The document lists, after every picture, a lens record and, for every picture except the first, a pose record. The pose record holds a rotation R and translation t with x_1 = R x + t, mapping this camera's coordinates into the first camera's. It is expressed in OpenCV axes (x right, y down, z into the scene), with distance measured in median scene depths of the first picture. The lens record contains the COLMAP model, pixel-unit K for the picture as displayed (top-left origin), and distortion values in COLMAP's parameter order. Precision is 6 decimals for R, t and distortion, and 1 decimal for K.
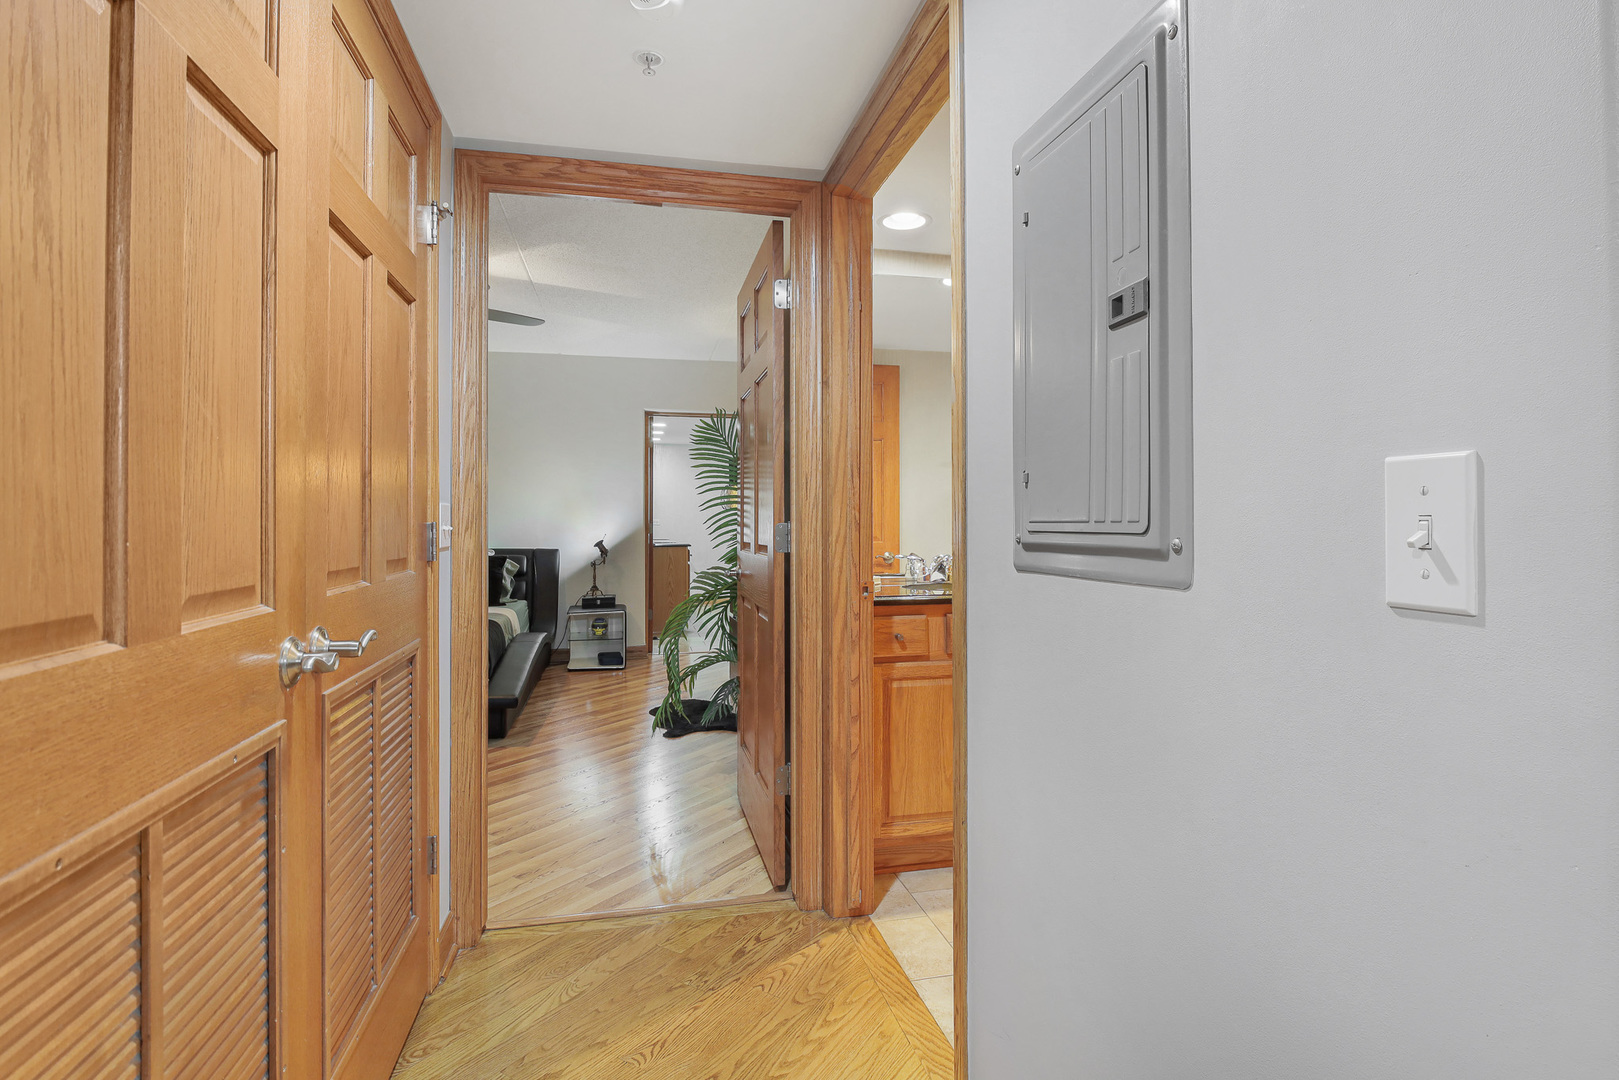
lens RADIAL K [[793.9, 0, 811.3], [0, 793.9, 546.4], [0, 0, 1]] dist [-0.003098, -0.000299]
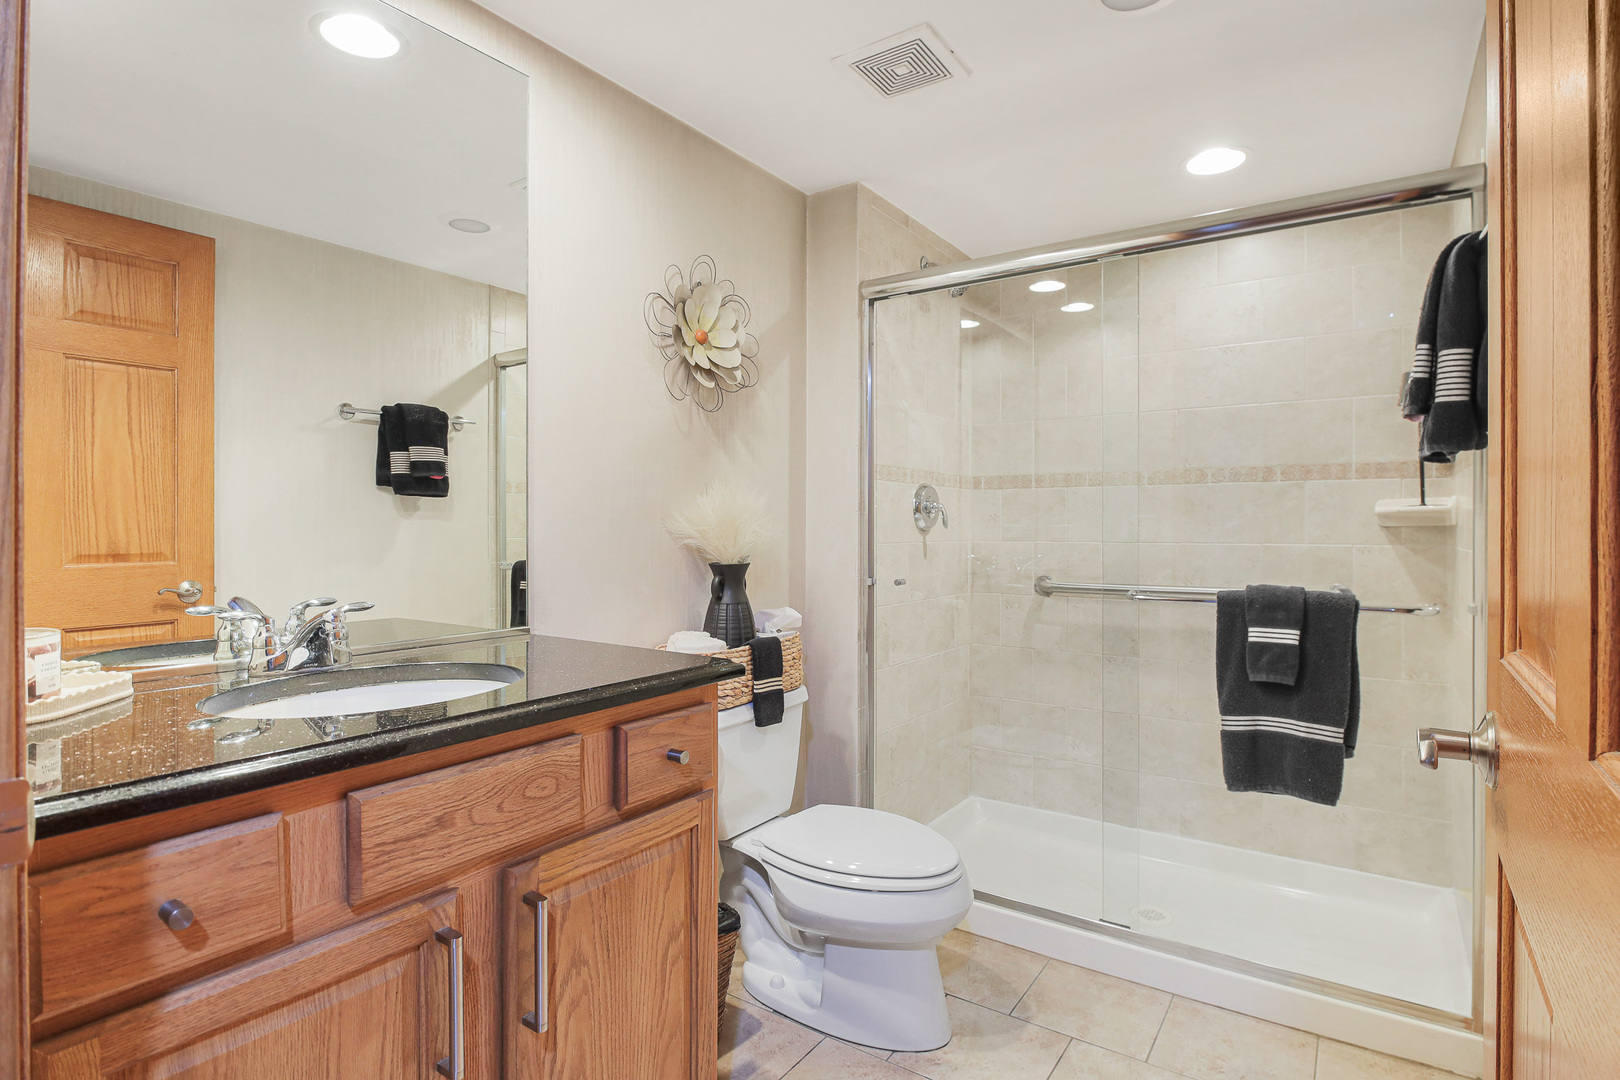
lens RADIAL K [[828.9, 0, 810.0], [0, 828.9, 540.0], [0, 0, 1]] dist [-0.020326, 0.000430]
pose [[0.747563, -0.000847, 0.664190, 0.083650], [0.010165, 0.999897, -0.010165, -0.019637], [-0.664113, 0.014350, 0.747494, 0.598516]]
